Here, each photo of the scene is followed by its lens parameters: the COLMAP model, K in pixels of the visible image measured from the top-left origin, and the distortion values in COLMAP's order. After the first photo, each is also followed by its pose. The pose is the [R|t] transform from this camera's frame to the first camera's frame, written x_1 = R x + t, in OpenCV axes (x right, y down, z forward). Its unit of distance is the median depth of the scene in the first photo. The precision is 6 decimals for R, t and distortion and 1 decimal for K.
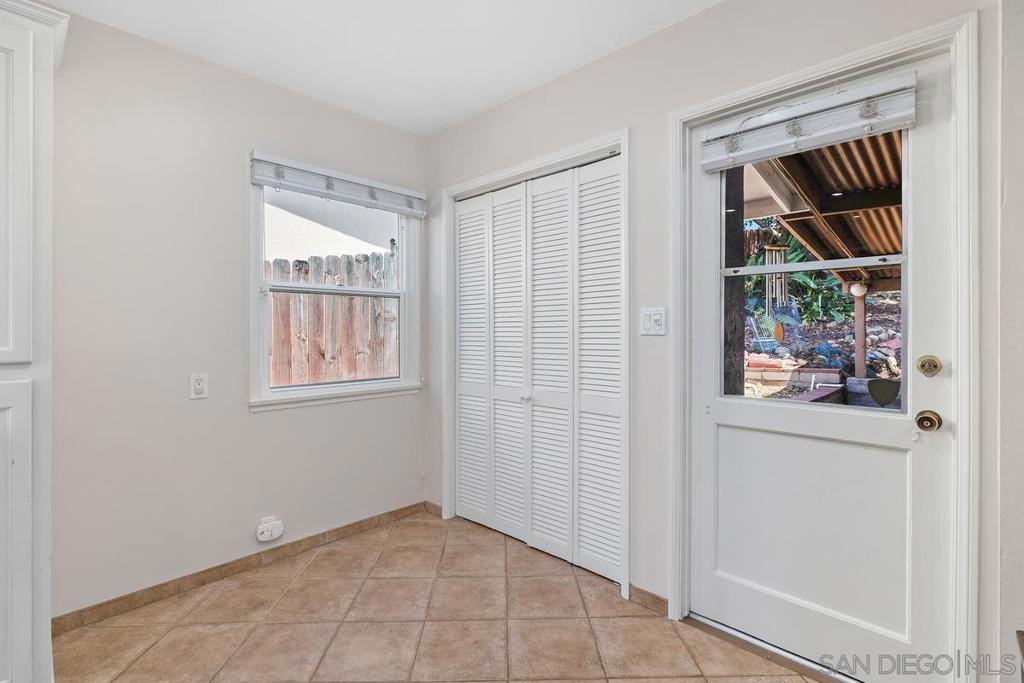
lens RADIAL K [[472.5, 0, 514.7], [0, 472.5, 326.1], [0, 0, 1]] dist [0.000424, 0.000018]
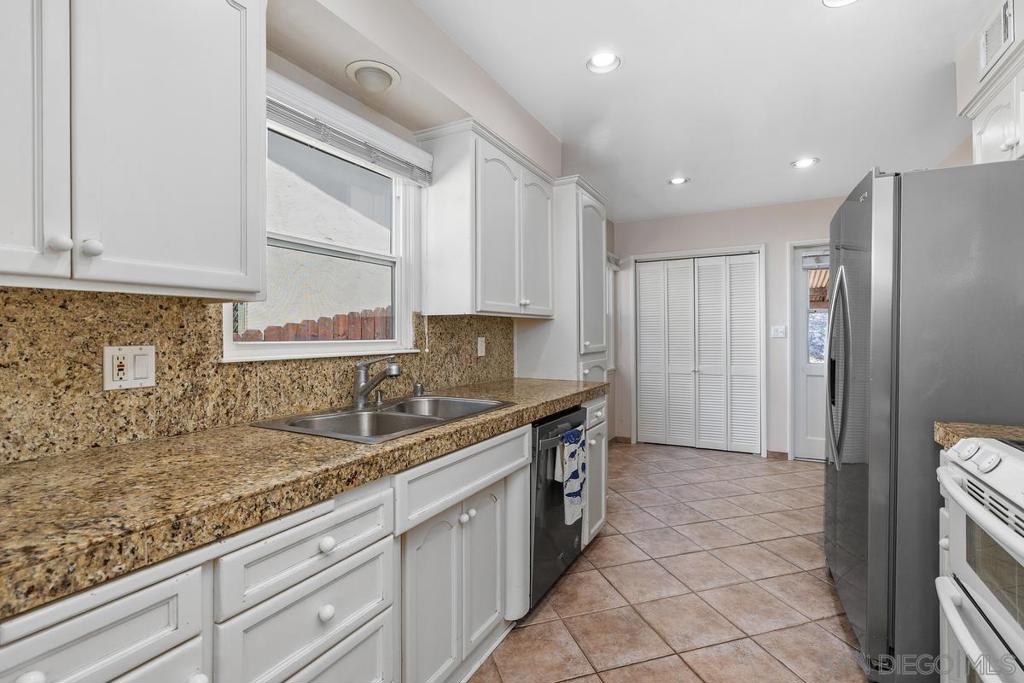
lens RADIAL K [[471.9, 0, 510.7], [0, 471.9, 330.4], [0, 0, 1]] dist [-0.000112, 0.000063]
pose [[0.965576, -0.003424, 0.260098, -1.561743], [0.004423, 0.999985, -0.003257, -0.014839], [-0.260083, 0.004296, 0.965577, -0.863887]]
